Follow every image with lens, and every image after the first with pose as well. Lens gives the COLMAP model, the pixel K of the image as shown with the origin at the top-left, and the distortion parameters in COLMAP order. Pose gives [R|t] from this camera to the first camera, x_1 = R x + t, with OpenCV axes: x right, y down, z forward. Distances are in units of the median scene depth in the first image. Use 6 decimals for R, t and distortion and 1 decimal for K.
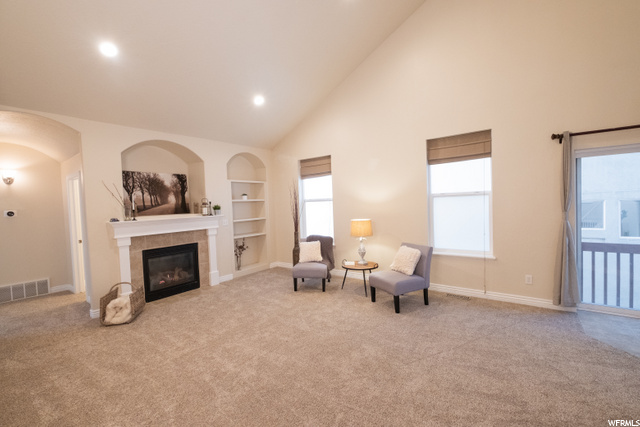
lens RADIAL K [[276.5, 0, 323.0], [0, 276.5, 213.8], [0, 0, 1]] dist [0.003013, -0.000337]
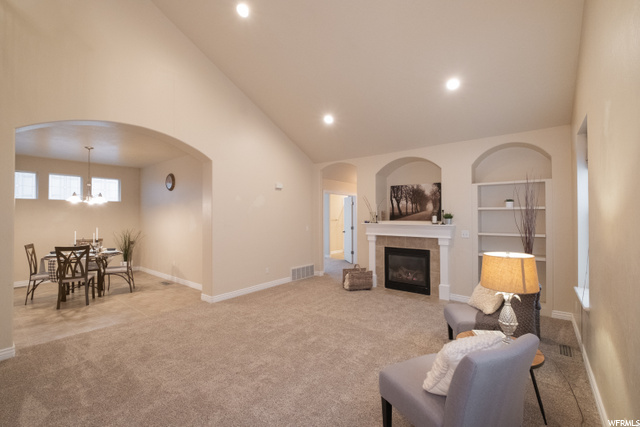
lens RADIAL K [[276.5, 0, 322.0], [0, 276.5, 214.6], [0, 0, 1]] dist [0.003013, -0.000337]
pose [[-0.023162, 0.031719, -0.999228, 0.566764], [-0.041010, 0.998625, 0.032650, -0.043003], [0.998890, 0.041735, -0.021829, 0.633385]]
